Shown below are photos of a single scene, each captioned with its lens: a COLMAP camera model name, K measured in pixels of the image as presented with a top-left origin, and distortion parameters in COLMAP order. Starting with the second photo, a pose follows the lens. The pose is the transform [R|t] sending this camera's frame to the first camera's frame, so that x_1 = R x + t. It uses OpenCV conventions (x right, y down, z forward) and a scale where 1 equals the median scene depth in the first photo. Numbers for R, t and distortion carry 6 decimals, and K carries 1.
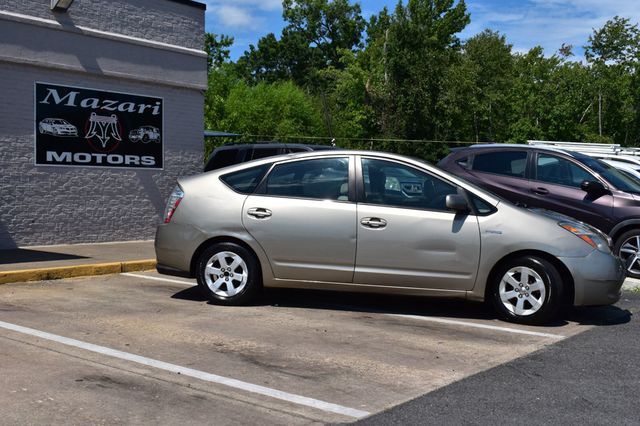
lens RADIAL K [[779.6, 0, 320.0], [0, 779.6, 213.0], [0, 0, 1]] dist [-0.049848, -0.026422]
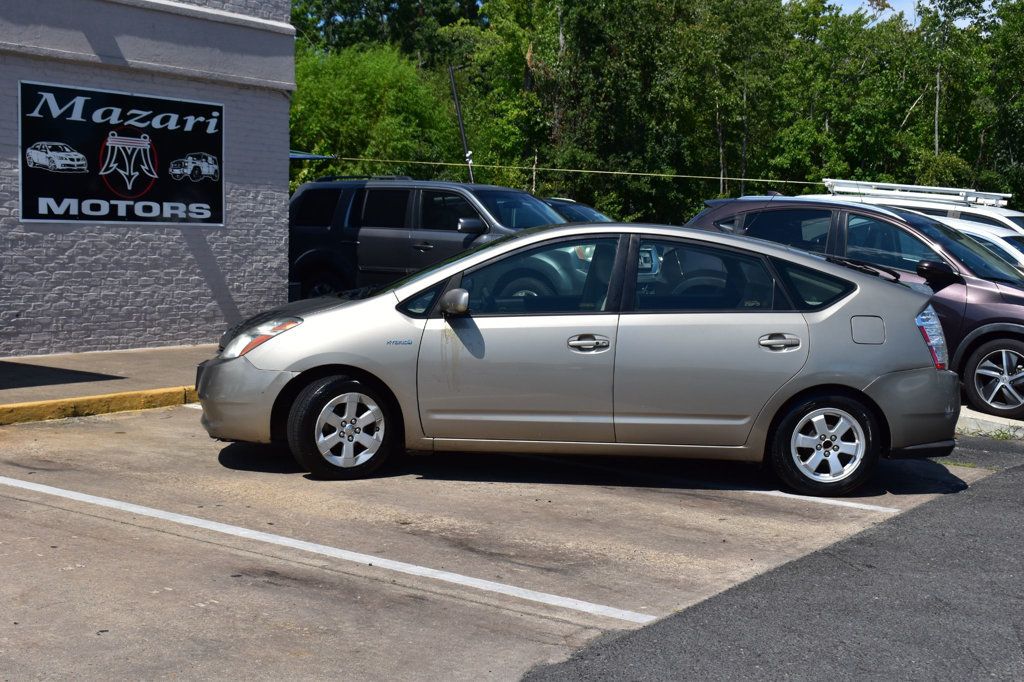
lens RADIAL K [[1412.1, 0, 512.0], [0, 1412.1, 341.0], [0, 0, 1]] dist [-0.023500, -0.063172]
pose [[0.998136, 0.006953, 0.060629, -0.052042], [-0.009761, 0.998887, 0.046146, -0.022230], [-0.060240, -0.046652, 0.997093, -0.107391]]
